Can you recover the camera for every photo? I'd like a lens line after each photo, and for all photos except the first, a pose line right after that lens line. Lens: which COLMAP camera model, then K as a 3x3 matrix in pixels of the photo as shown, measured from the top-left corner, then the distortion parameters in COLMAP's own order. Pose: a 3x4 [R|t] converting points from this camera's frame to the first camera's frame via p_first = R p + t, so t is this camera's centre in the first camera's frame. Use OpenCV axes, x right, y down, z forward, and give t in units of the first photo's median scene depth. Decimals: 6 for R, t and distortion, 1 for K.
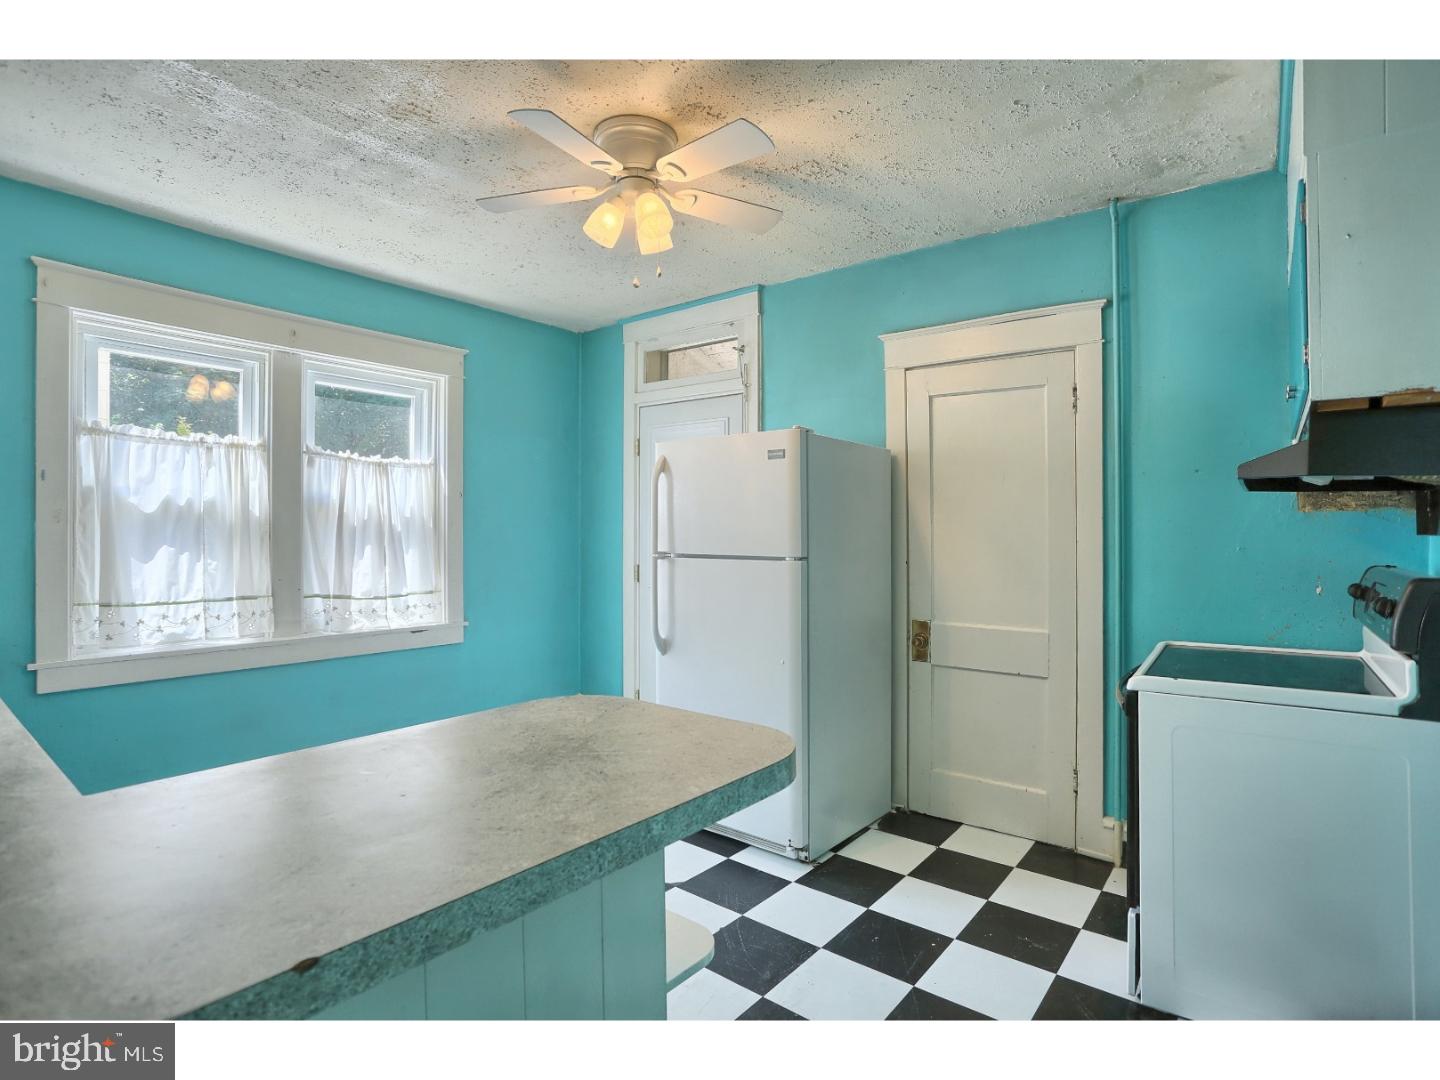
lens RADIAL K [[734.0, 0, 718.7], [0, 734.0, 543.6], [0, 0, 1]] dist [-0.019743, 0.001063]
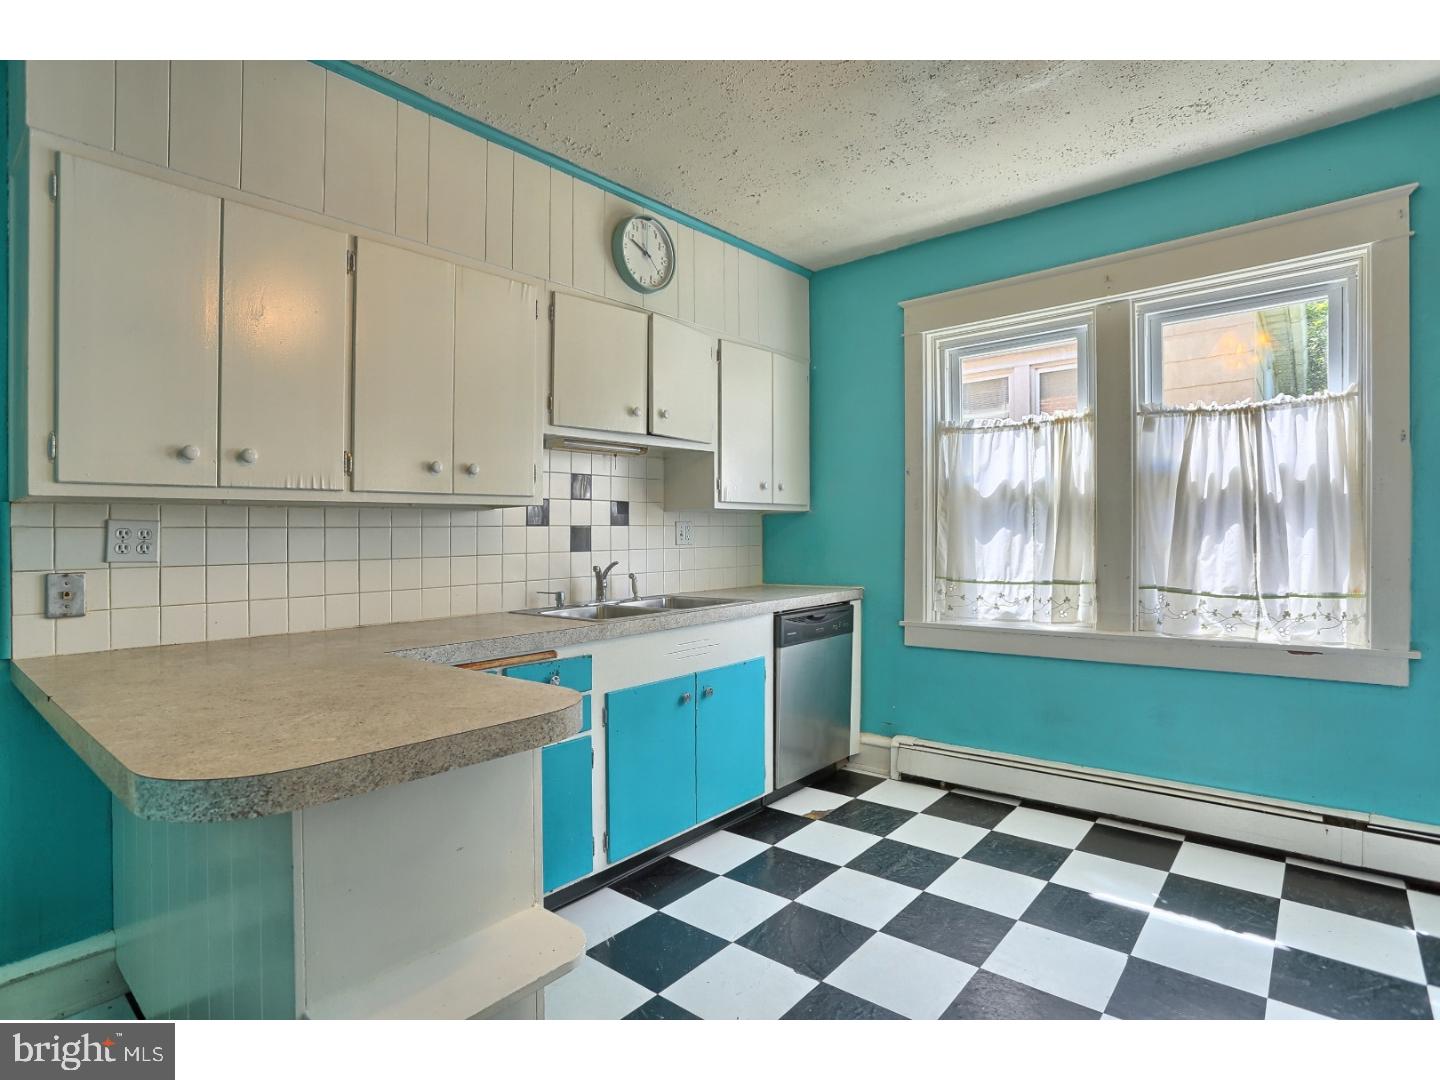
lens RADIAL K [[734.0, 0, 717.8], [0, 734.0, 542.0], [0, 0, 1]] dist [-0.019743, 0.001063]
pose [[-0.006444, 0.000461, -0.999979, 0.292905], [0.005616, 0.999984, 0.000425, 0.019940], [0.999963, -0.005614, -0.006447, 0.571499]]
